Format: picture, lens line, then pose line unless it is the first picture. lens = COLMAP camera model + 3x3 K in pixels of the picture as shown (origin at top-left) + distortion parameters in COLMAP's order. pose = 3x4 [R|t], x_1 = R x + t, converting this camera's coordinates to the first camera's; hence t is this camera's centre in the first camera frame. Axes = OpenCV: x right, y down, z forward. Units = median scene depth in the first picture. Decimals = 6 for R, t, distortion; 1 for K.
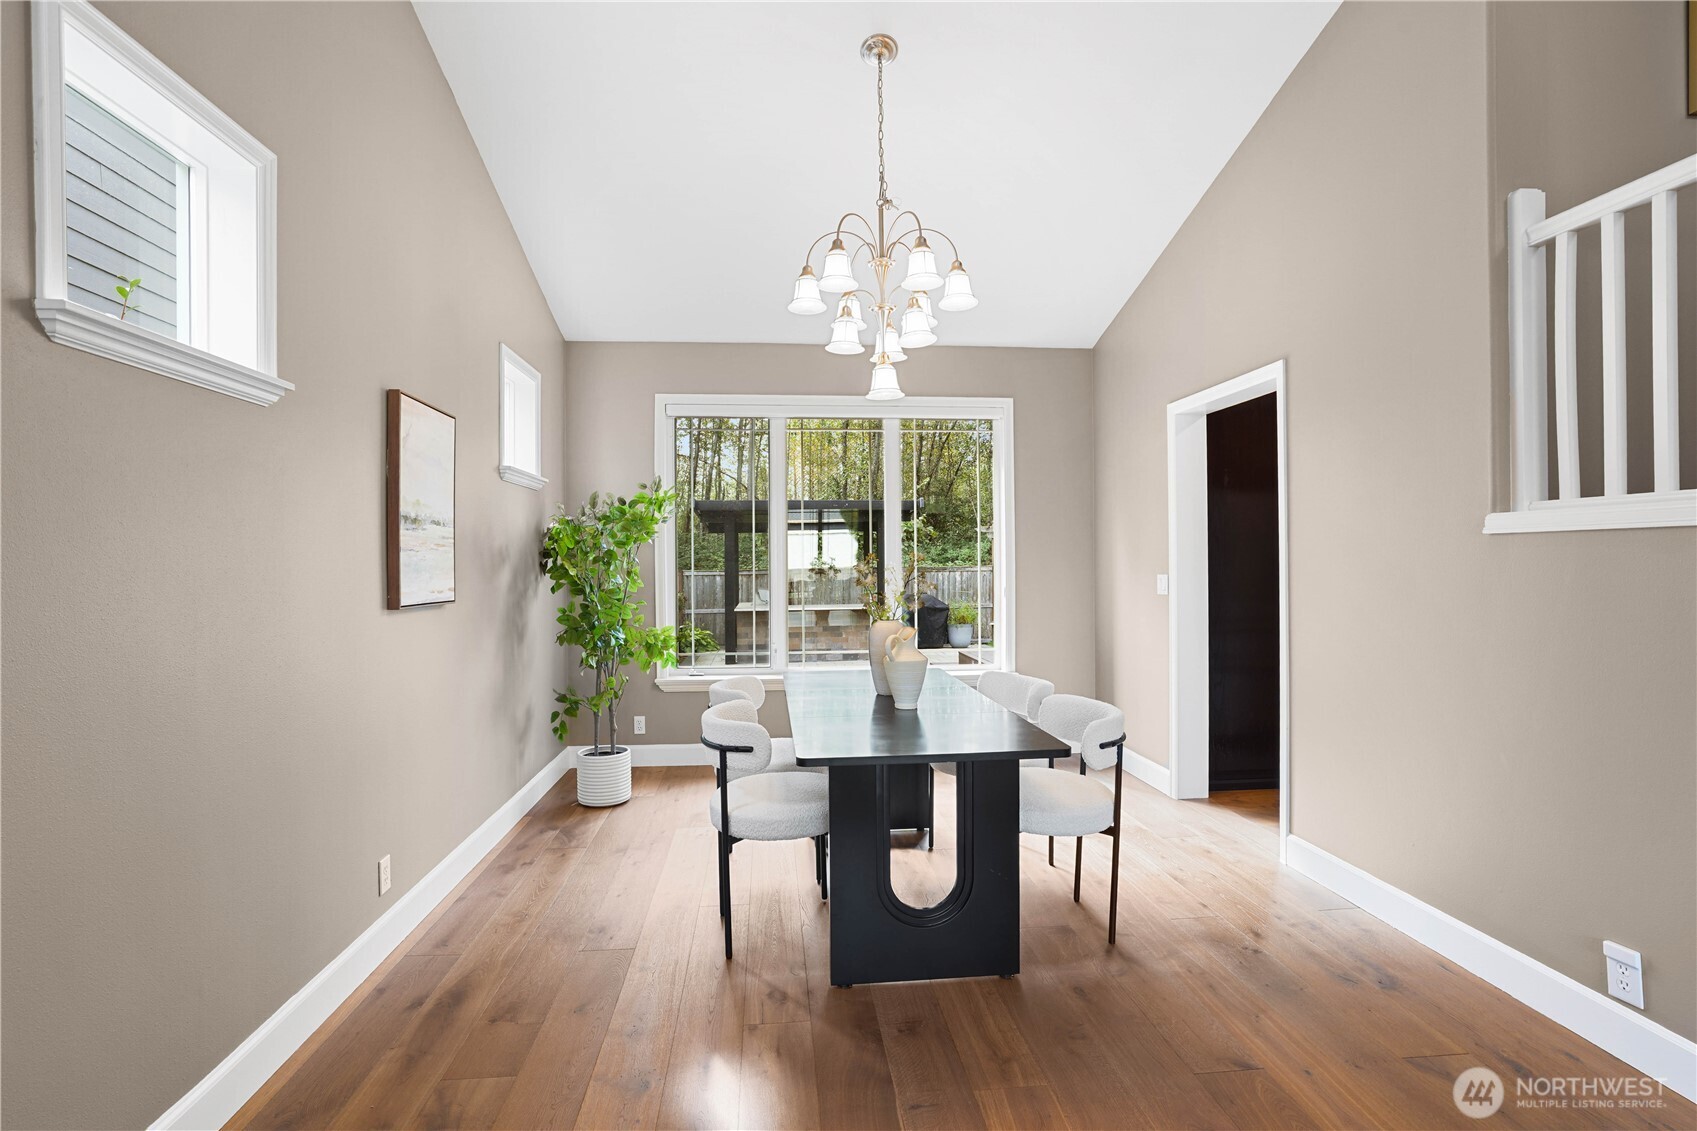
lens RADIAL K [[793.3, 0, 842.7], [0, 793.3, 560.2], [0, 0, 1]] dist [-0.021363, 0.002462]
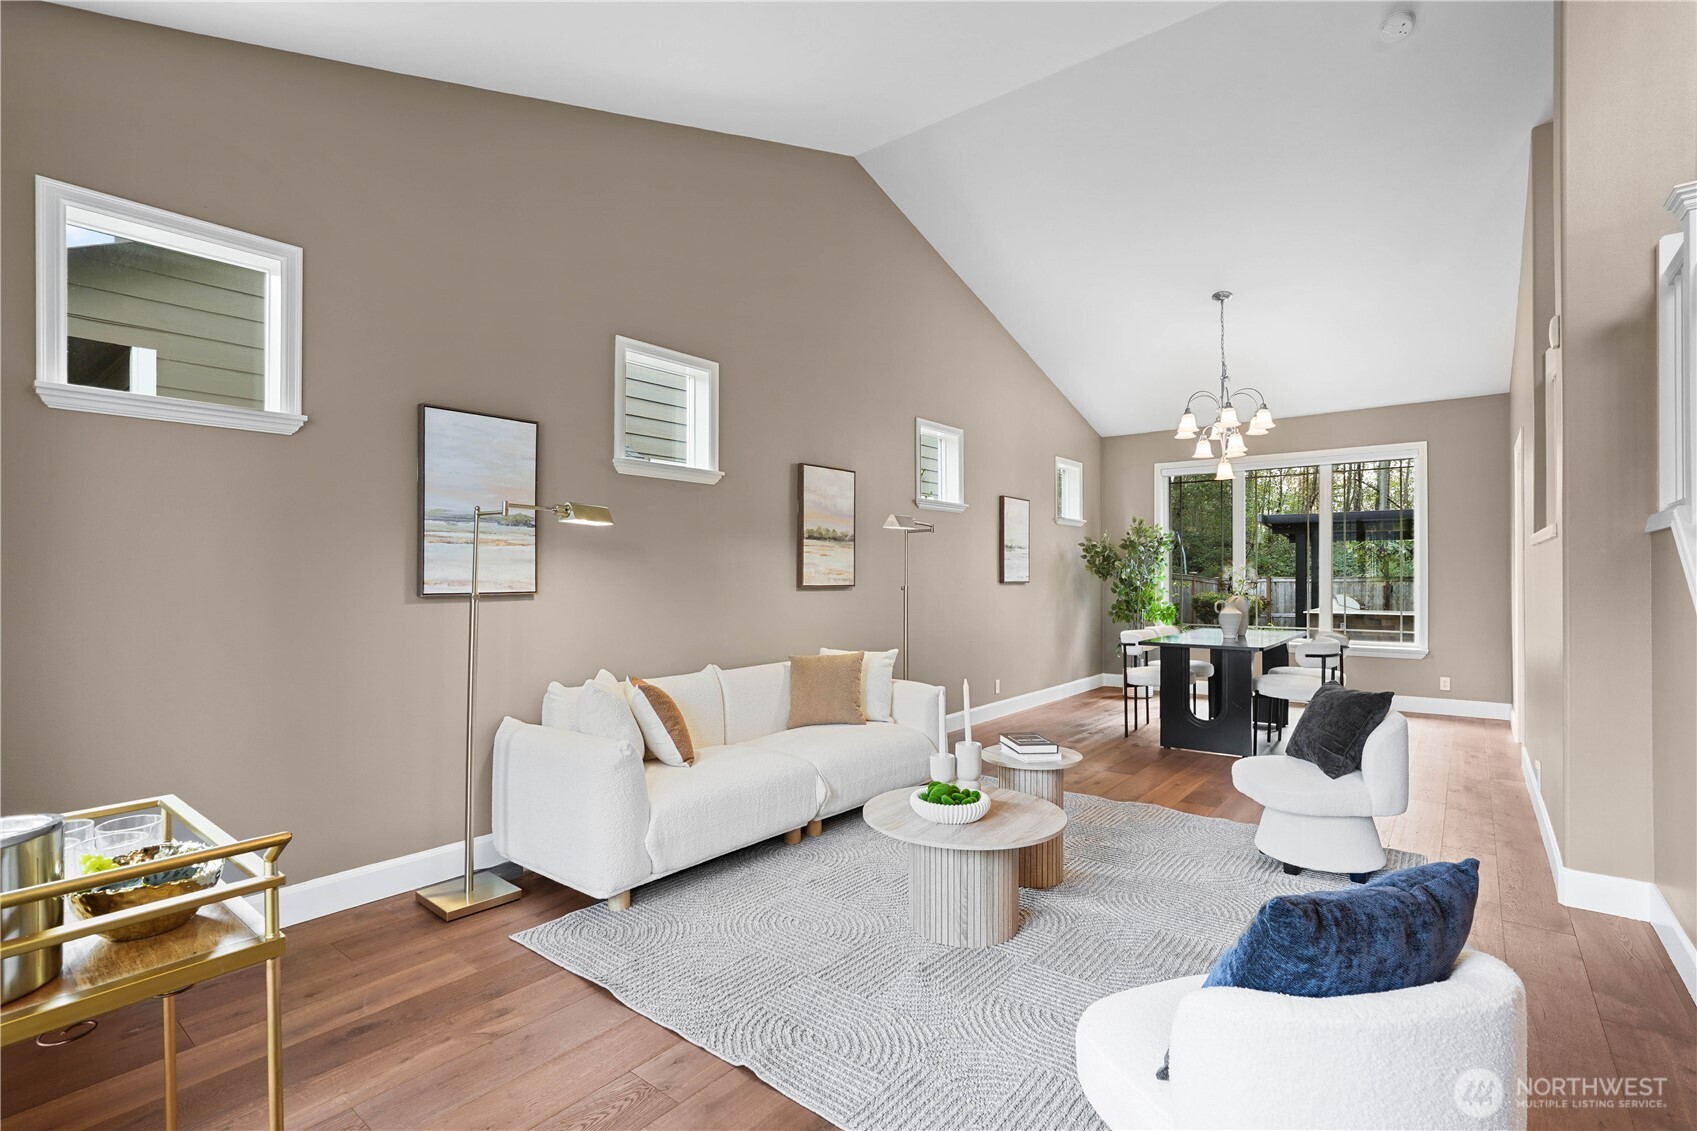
lens RADIAL K [[793.3, 0, 842.9], [0, 793.3, 566.4], [0, 0, 1]] dist [-0.021363, 0.002462]
pose [[0.719110, 0.001694, -0.694894, 0.712853], [-0.003374, 0.999994, -0.001053, 0.012222], [0.694888, 0.003102, 0.719111, -1.016217]]
